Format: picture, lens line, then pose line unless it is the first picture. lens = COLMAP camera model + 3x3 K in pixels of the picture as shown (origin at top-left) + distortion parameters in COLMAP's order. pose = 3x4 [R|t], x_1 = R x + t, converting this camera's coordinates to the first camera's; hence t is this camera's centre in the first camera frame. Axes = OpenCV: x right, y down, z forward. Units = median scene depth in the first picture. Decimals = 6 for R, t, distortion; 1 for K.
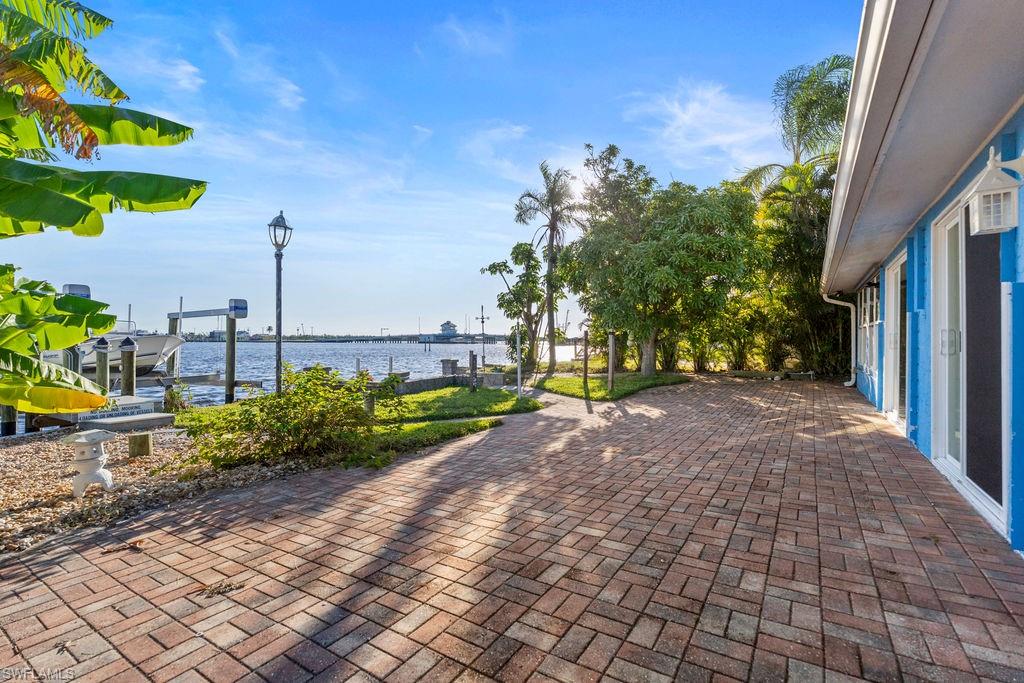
lens RADIAL K [[460.8, 0, 513.7], [0, 460.8, 341.8], [0, 0, 1]] dist [0.001840, 0.000385]
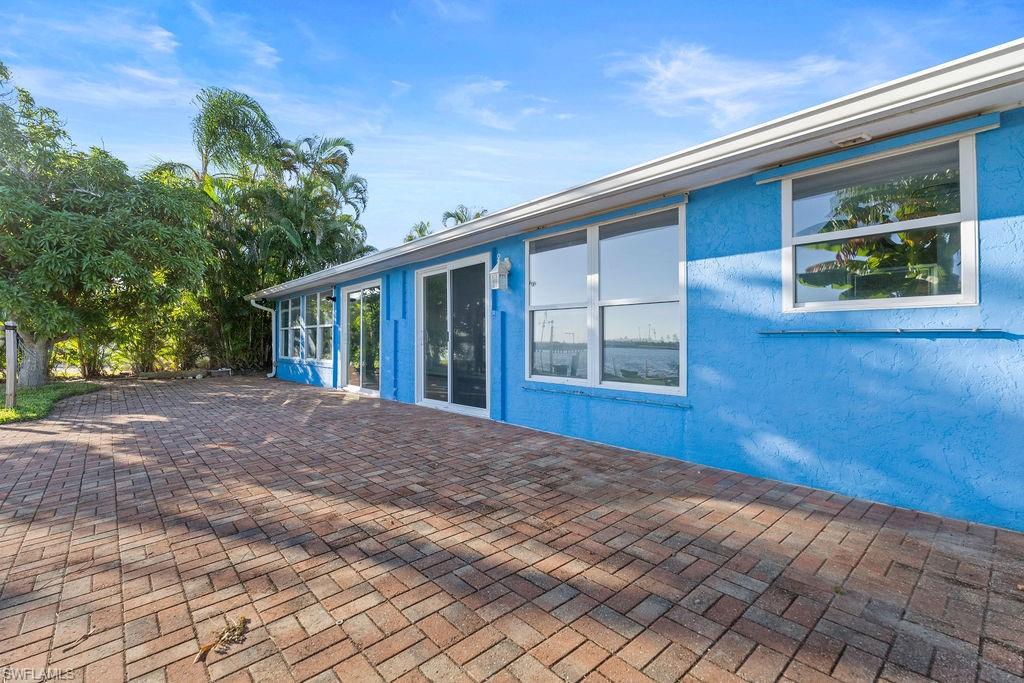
lens RADIAL K [[460.8, 0, 513.7], [0, 460.8, 341.8], [0, 0, 1]] dist [0.001840, 0.000385]
pose [[0.244749, 0.000972, 0.969586, -0.981462], [0.005616, 0.999981, -0.002420, 0.031057], [-0.969570, 0.006038, 0.244738, 0.258784]]
